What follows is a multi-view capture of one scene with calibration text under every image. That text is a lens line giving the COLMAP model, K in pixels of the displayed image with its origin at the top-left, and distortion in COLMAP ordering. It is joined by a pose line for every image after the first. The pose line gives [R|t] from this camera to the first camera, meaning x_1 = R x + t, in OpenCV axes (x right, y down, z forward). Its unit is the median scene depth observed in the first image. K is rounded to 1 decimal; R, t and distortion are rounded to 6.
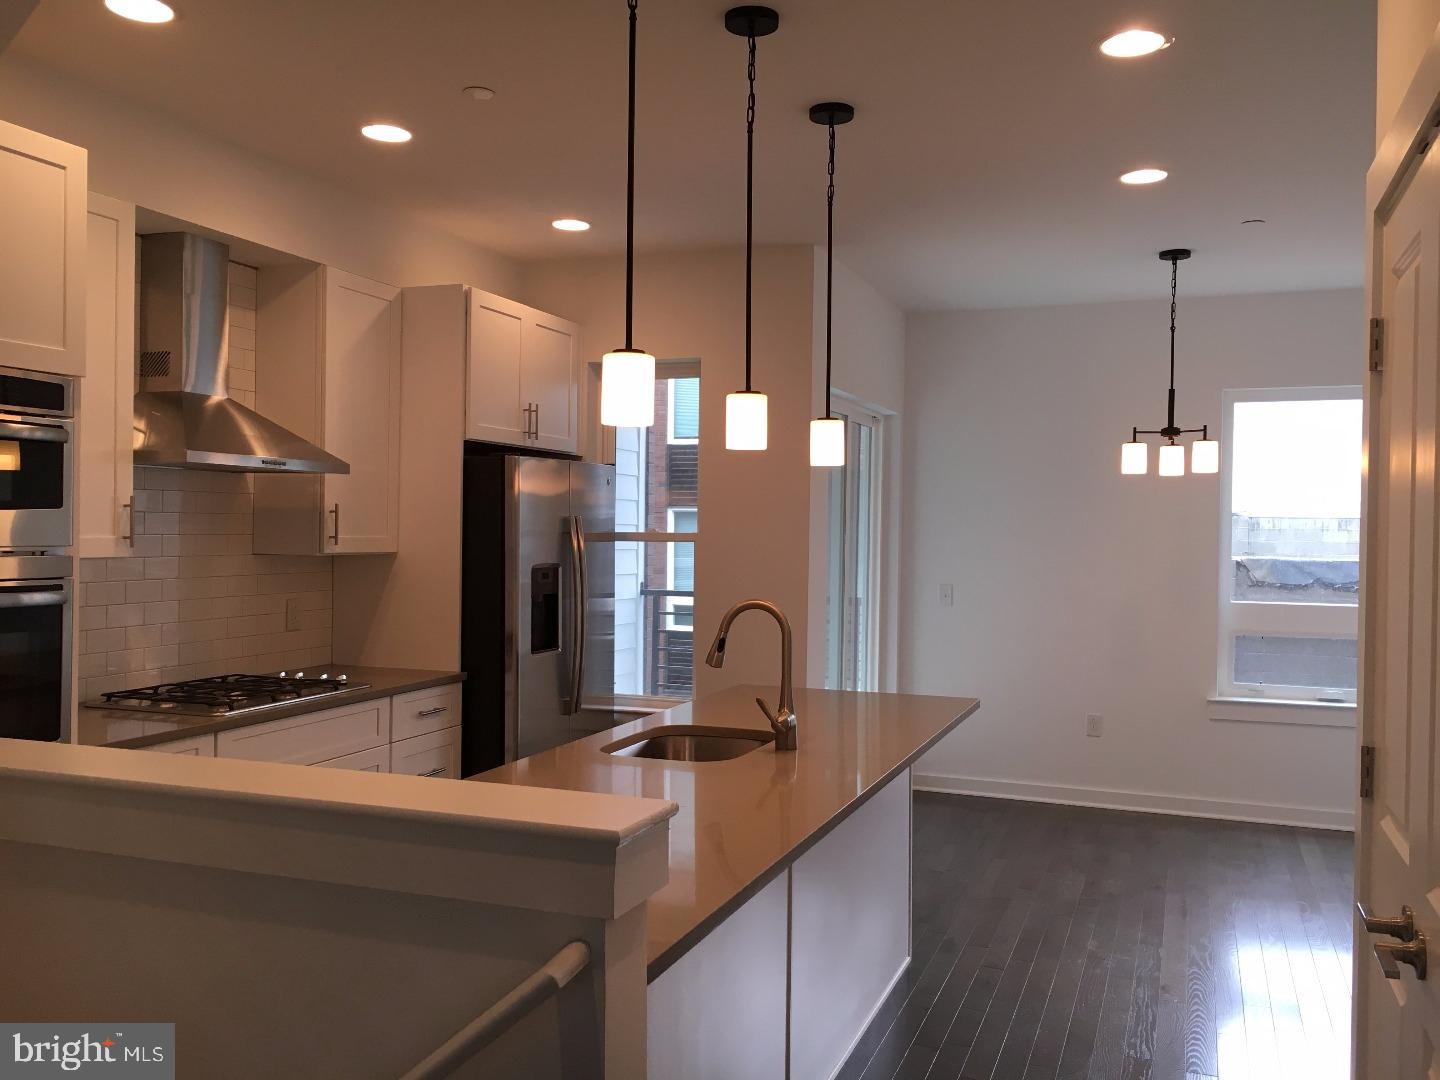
lens RADIAL K [[1237.3, 0, 720.0], [0, 1237.3, 540.0], [0, 0, 1]] dist [0.082678, -0.121568]
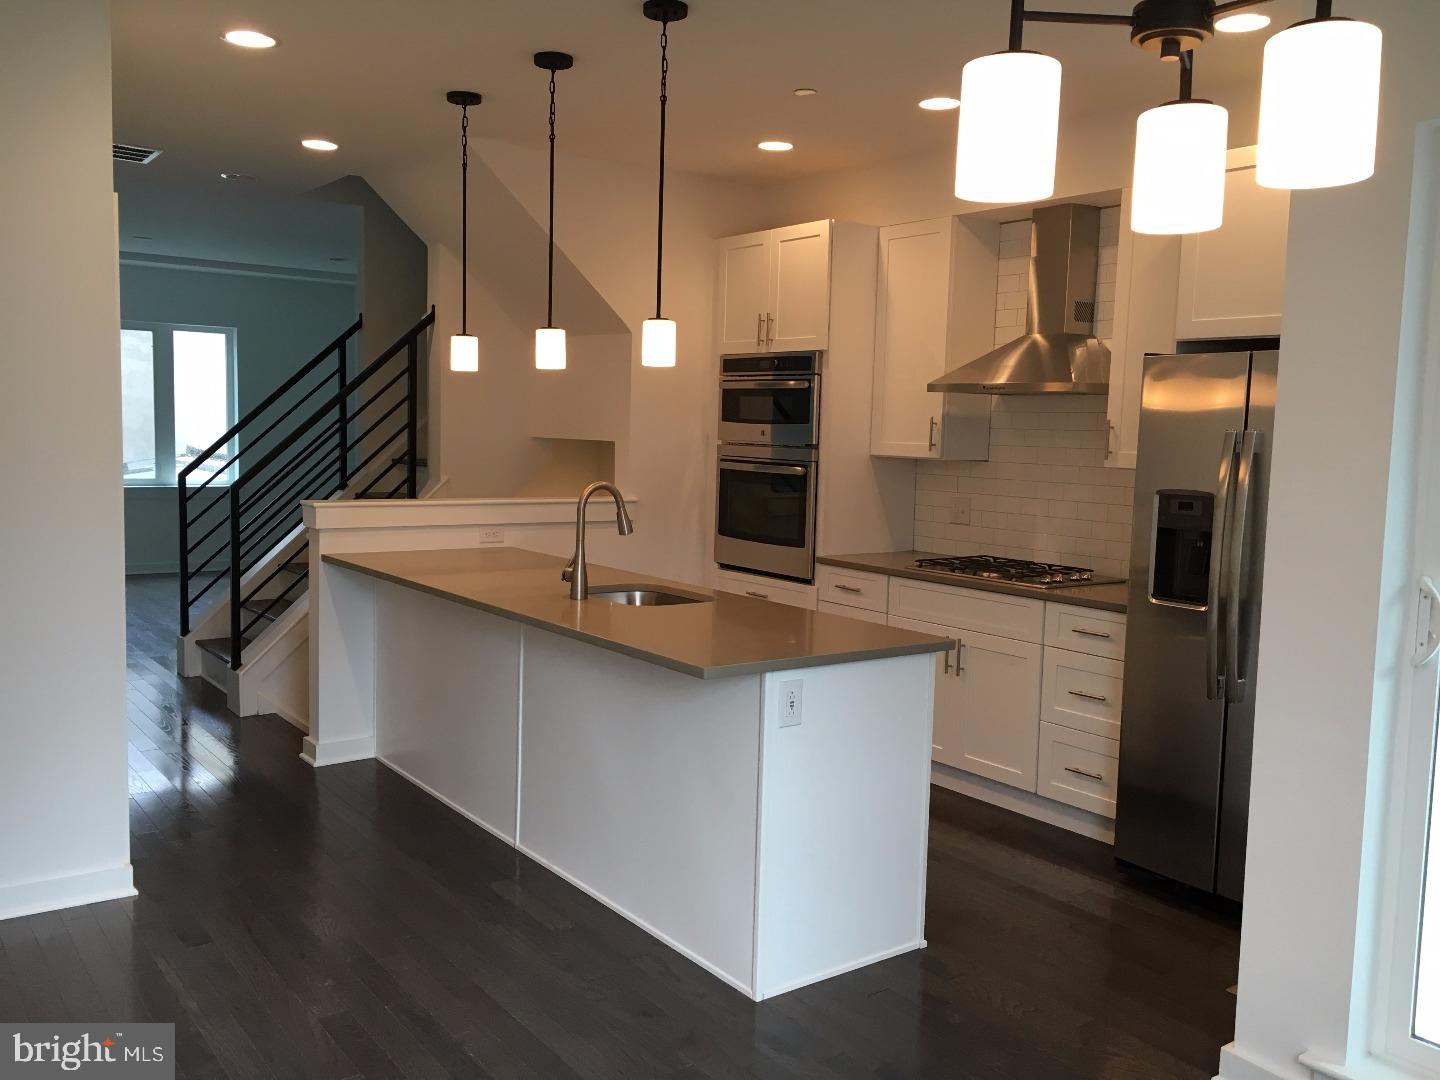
lens RADIAL K [[1237.3, 0, 720.0], [0, 1237.3, 540.0], [0, 0, 1]] dist [0.082678, -0.121568]
pose [[-0.547489, 0.048801, -0.835389, 0.990336], [-0.037256, 0.995887, 0.082594, -0.002402], [0.835983, 0.076343, -0.543419, 1.753056]]
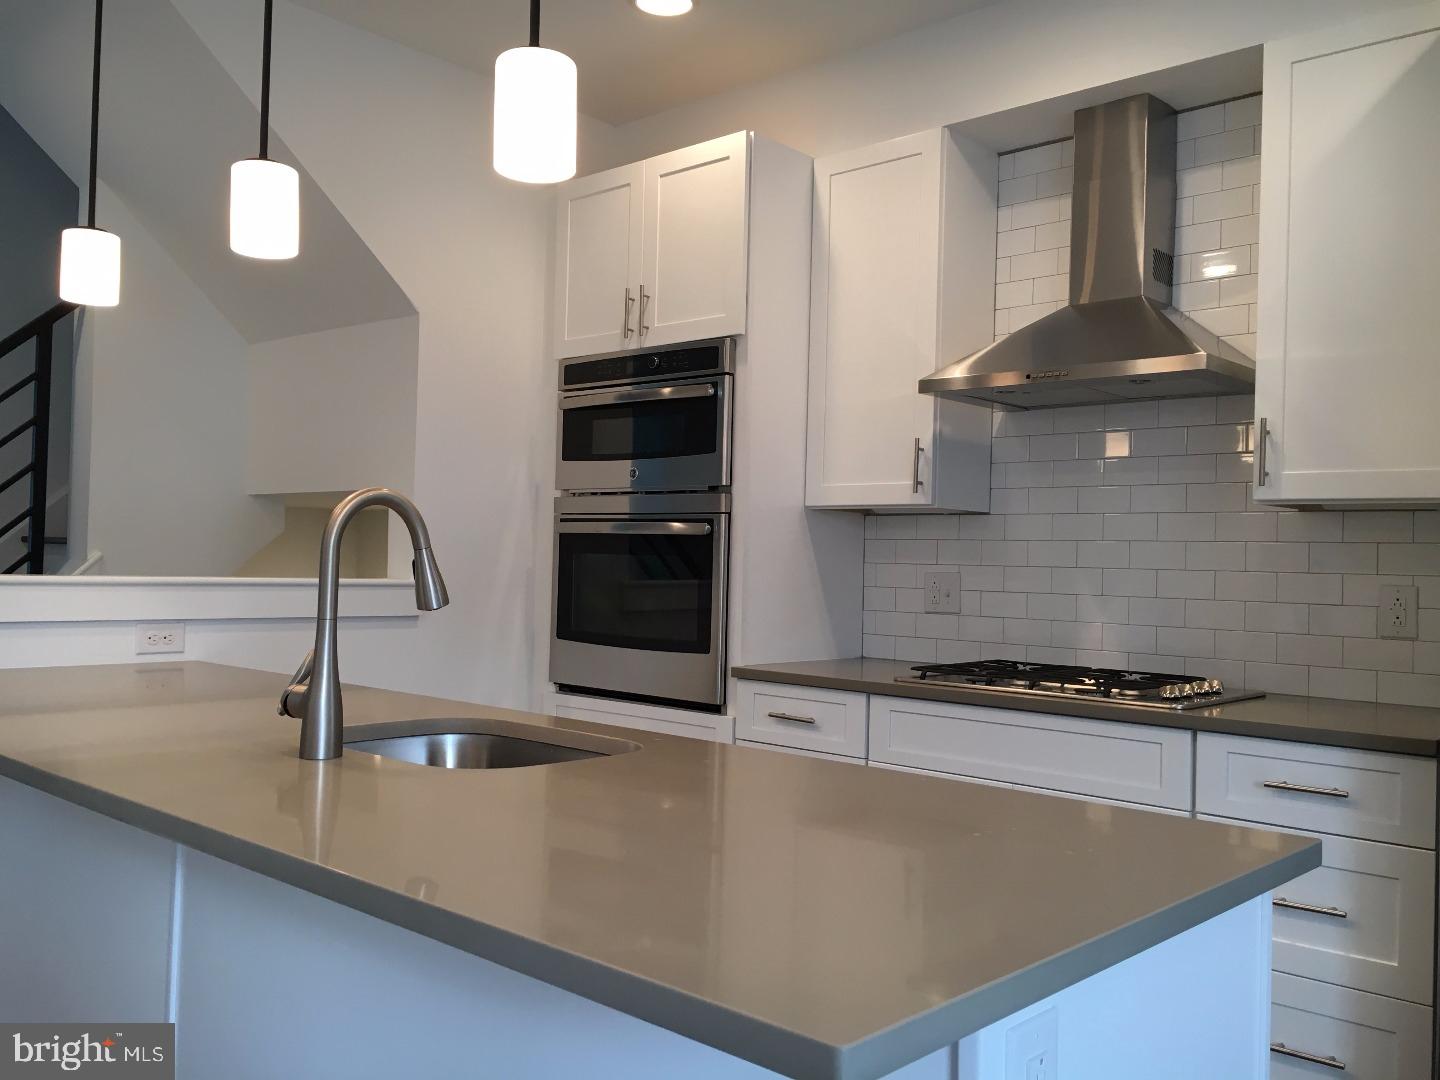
lens RADIAL K [[1237.3, 0, 720.0], [0, 1237.3, 540.0], [0, 0, 1]] dist [0.082678, -0.121568]
pose [[-0.377591, -0.041784, -0.925029, 0.478647], [-0.034763, 0.998917, -0.030931, 0.080072], [0.925320, 0.020477, -0.378635, 1.332552]]
